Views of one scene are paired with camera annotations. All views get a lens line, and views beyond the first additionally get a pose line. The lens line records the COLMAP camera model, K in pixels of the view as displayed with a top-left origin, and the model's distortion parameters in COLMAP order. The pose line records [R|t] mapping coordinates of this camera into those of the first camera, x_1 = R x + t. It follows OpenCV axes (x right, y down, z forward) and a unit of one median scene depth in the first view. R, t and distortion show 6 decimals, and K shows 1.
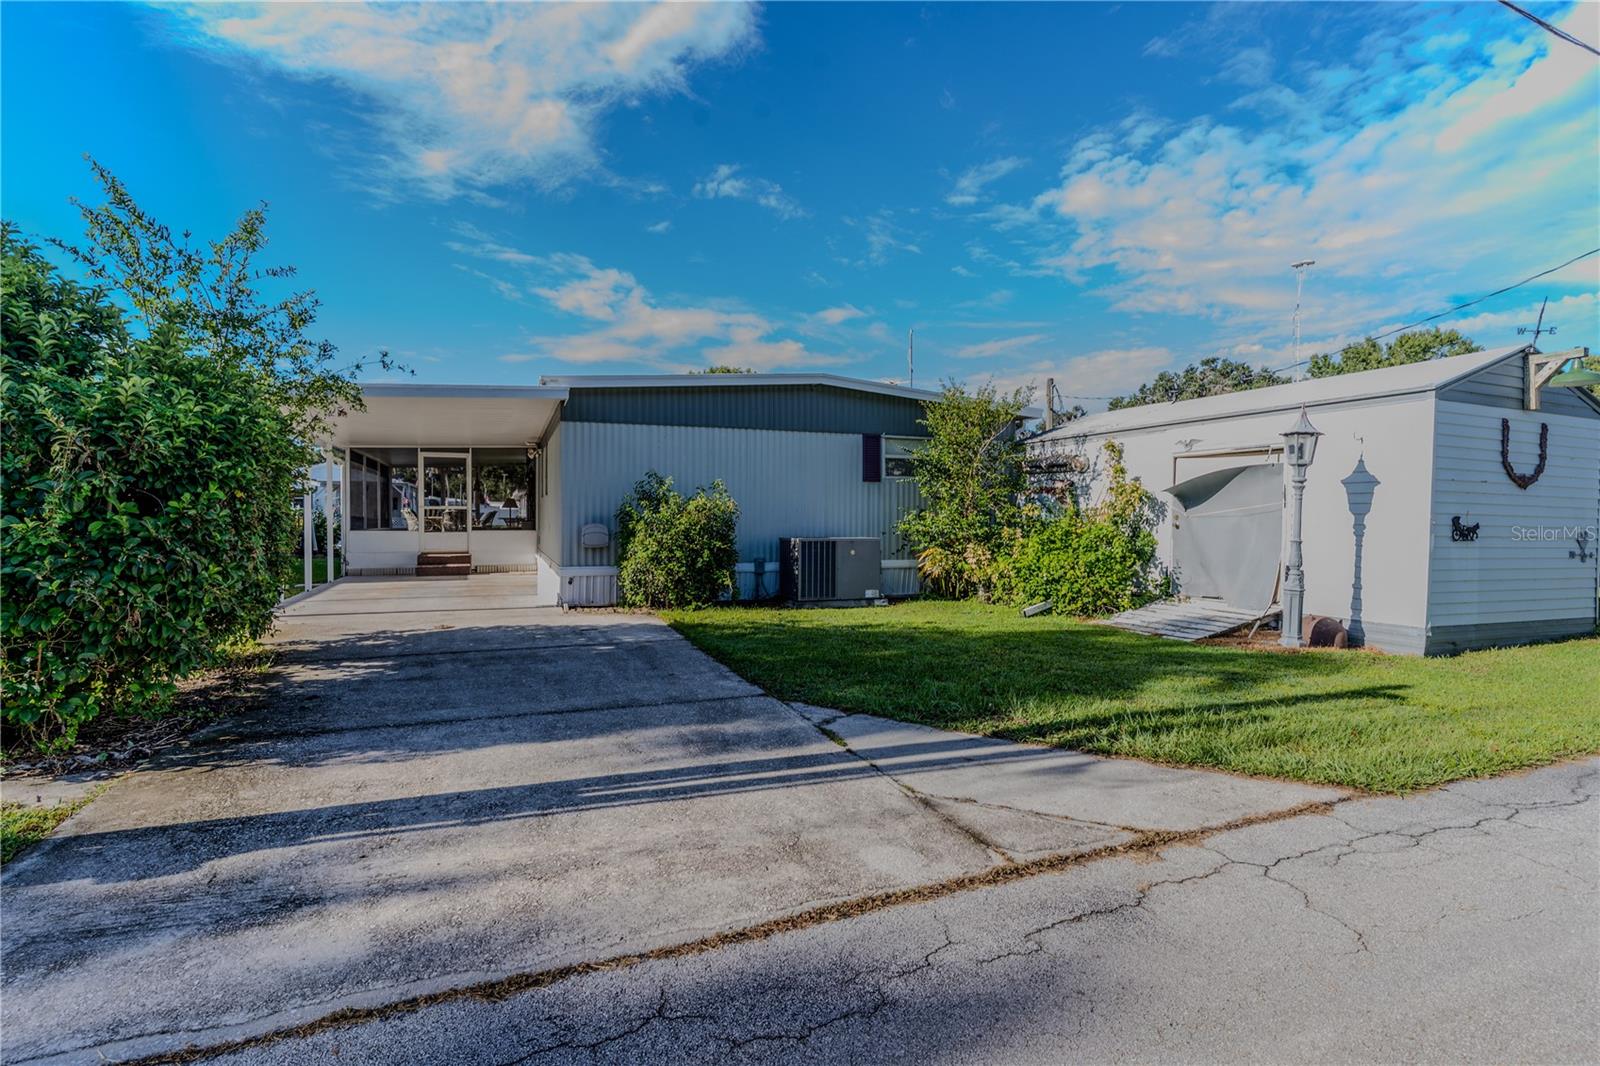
lens RADIAL K [[805.1, 0, 809.0], [0, 805.1, 533.8], [0, 0, 1]] dist [0.004913, -0.002608]
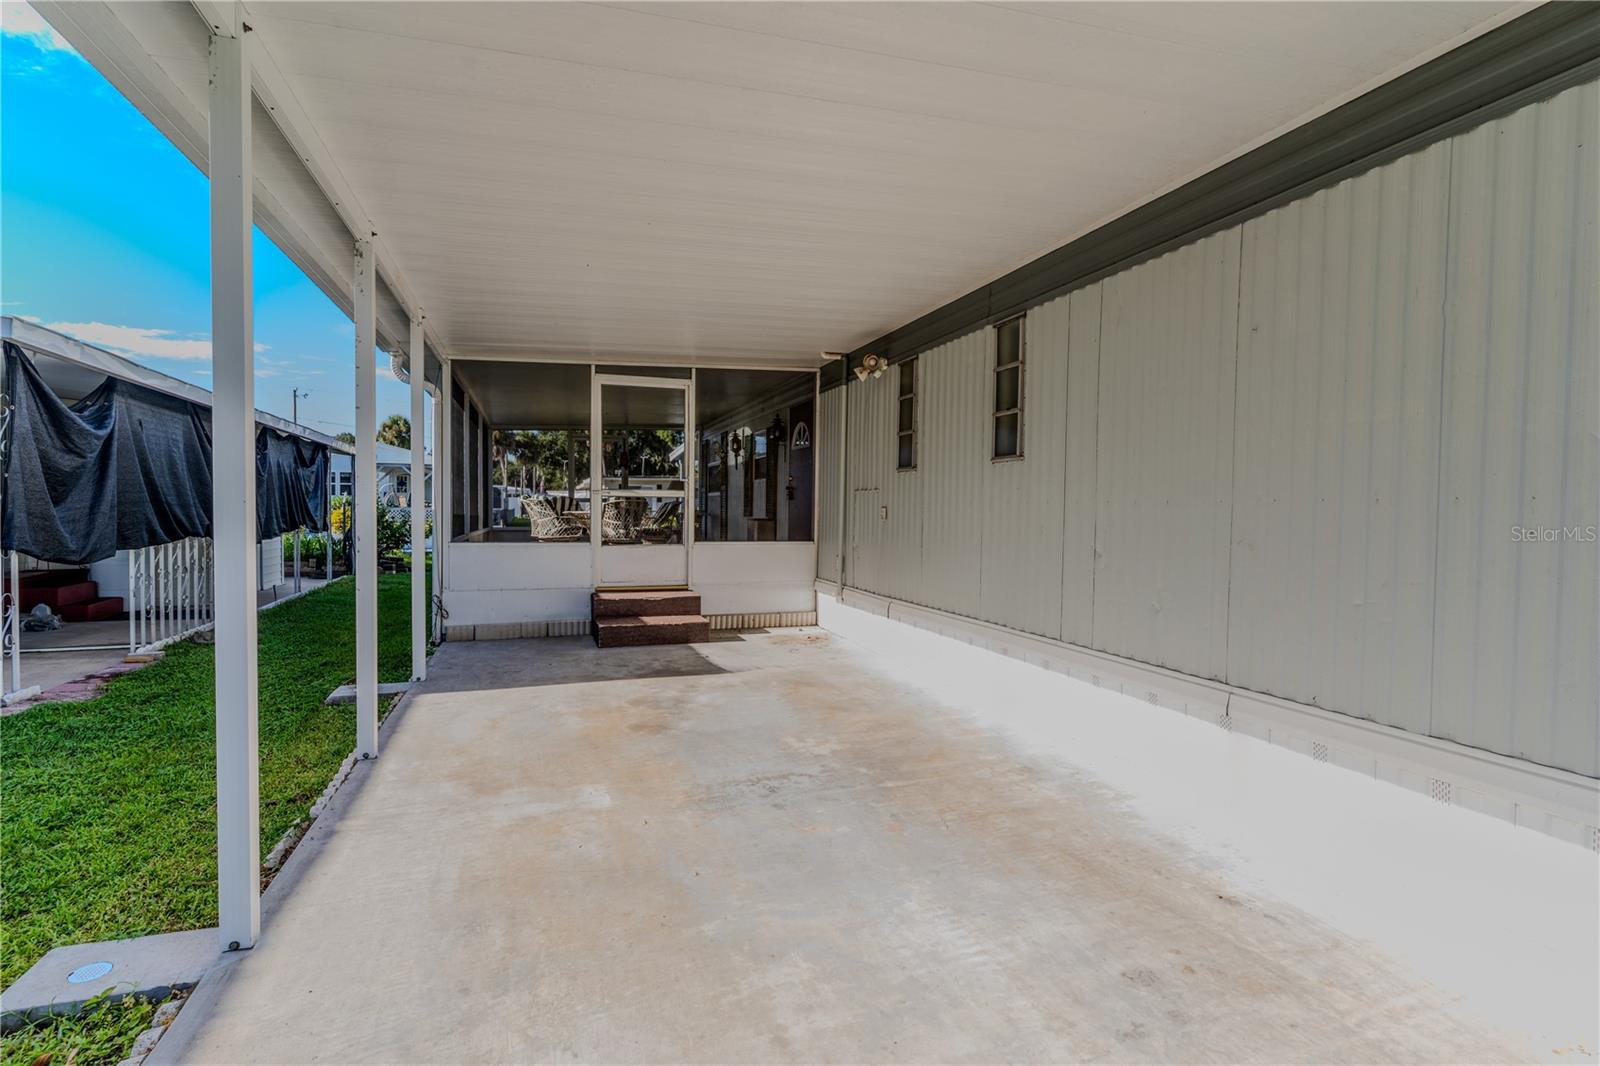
lens RADIAL K [[805.1, 0, 792.8], [0, 805.1, 537.9], [0, 0, 1]] dist [0.004913, -0.002608]
pose [[0.998154, 0.006022, -0.060429, -0.493075], [-0.005019, 0.999847, 0.016735, -0.022624], [0.060521, -0.016401, 0.998032, 0.785493]]
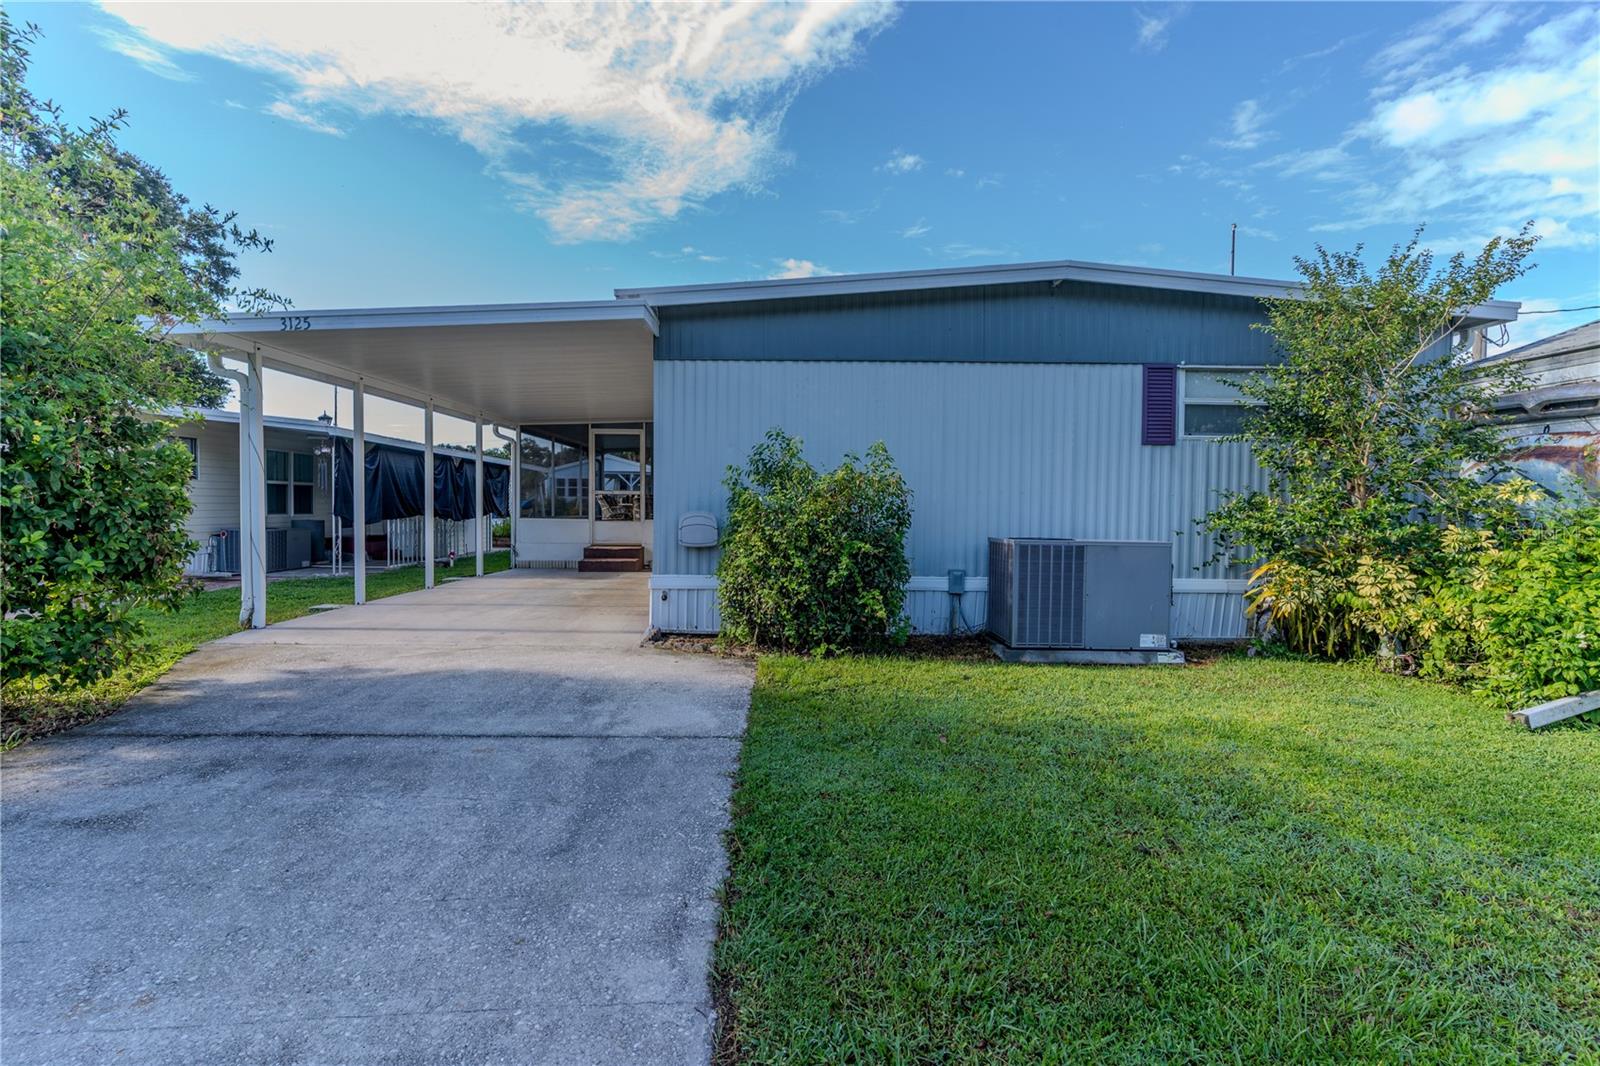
lens RADIAL K [[805.1, 0, 778.5], [0, 805.1, 531.4], [0, 0, 1]] dist [0.004913, -0.002608]
pose [[0.930961, 0.017328, -0.364707, 0.038598], [-0.014951, 0.999845, 0.009340, -0.003177], [0.364812, -0.003242, 0.931076, 0.379382]]
